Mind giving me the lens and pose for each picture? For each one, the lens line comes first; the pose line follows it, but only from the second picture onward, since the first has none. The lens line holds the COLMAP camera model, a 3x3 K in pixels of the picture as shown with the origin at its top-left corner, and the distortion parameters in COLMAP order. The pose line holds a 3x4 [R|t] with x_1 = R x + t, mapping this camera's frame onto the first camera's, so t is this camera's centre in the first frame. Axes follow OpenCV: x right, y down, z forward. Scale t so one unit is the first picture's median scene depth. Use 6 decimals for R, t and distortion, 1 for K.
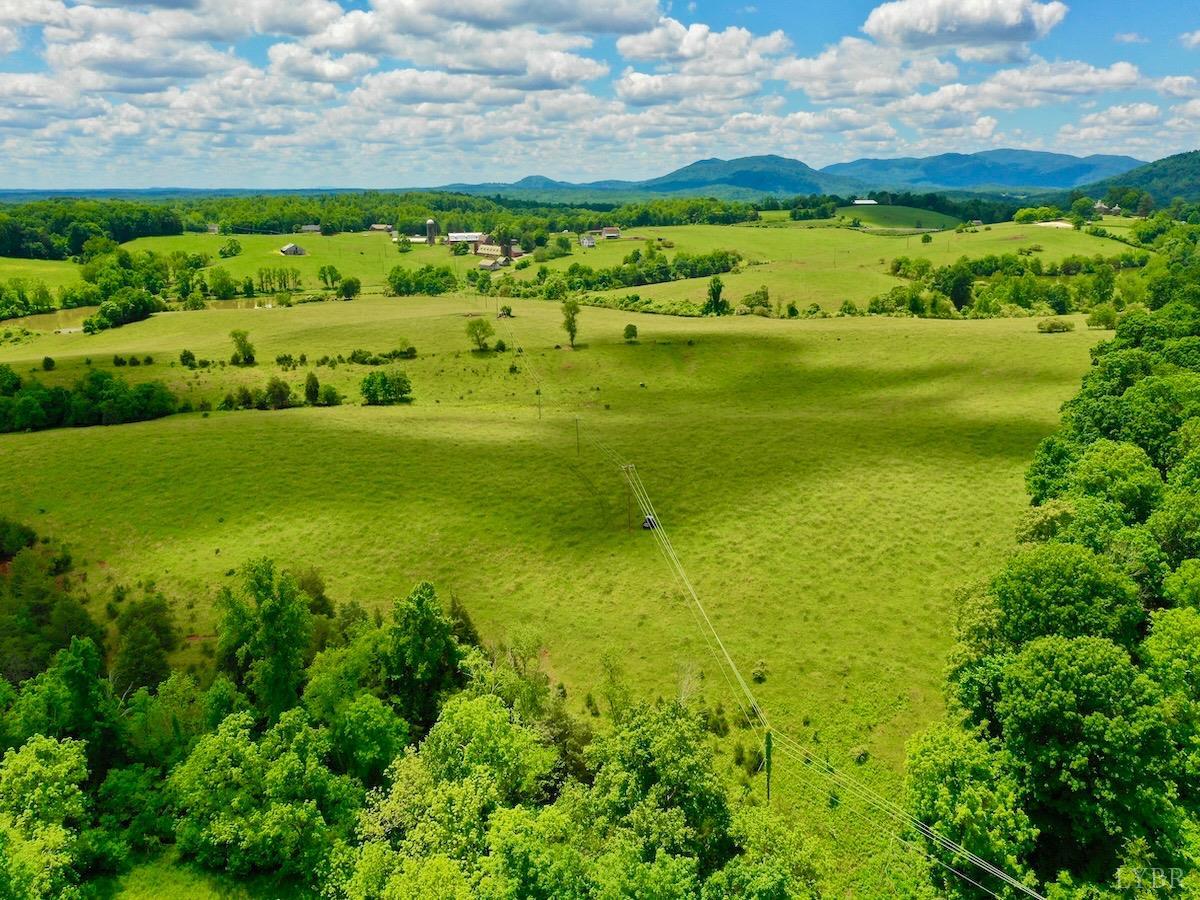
lens RADIAL K [[981.2, 0, 600.0], [0, 981.2, 450.0], [0, 0, 1]] dist [0.004727, 0.003313]
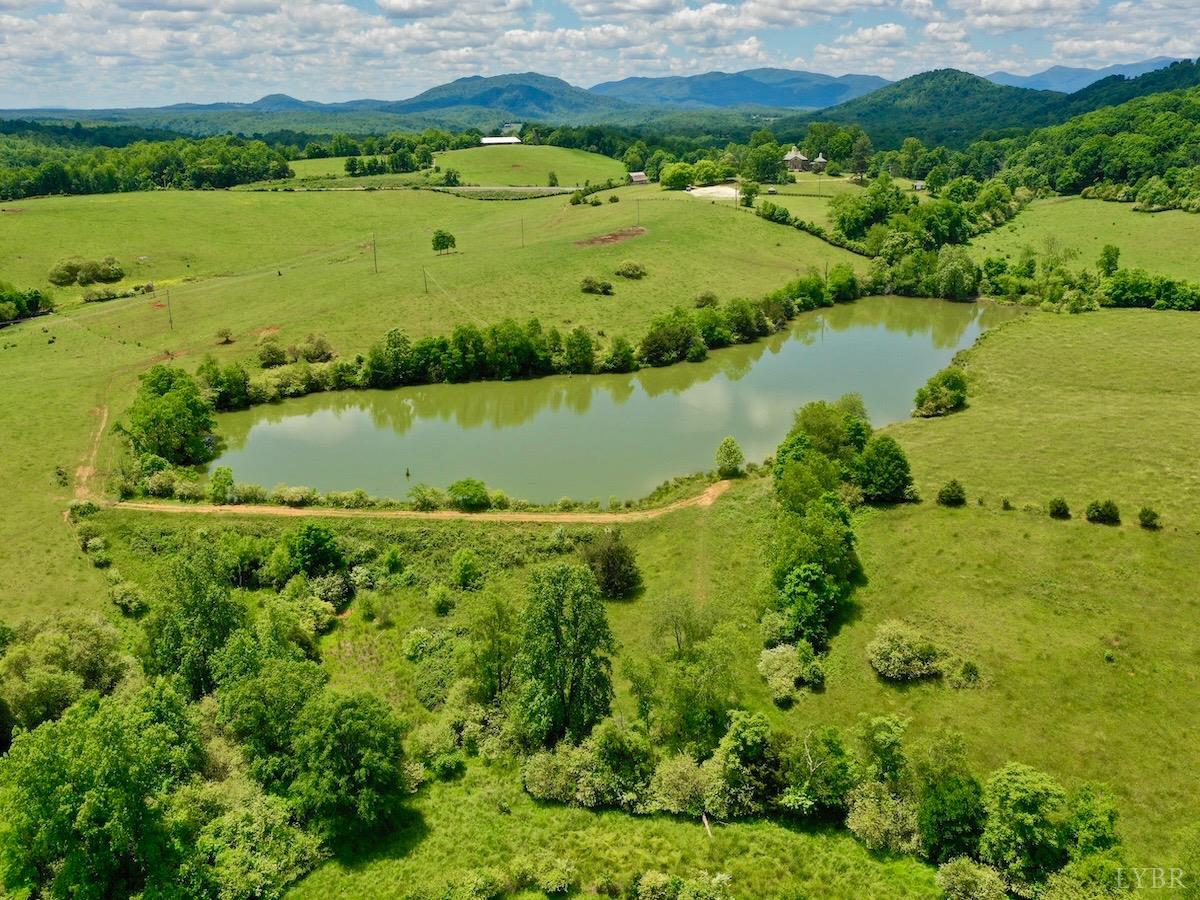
lens RADIAL K [[981.2, 0, 600.0], [0, 981.2, 450.0], [0, 0, 1]] dist [0.004727, 0.003313]
pose [[0.976701, -0.072116, 0.202126, 0.212140], [0.056735, 0.995107, 0.080890, -0.102592], [-0.206971, -0.067537, 0.976013, 0.348368]]
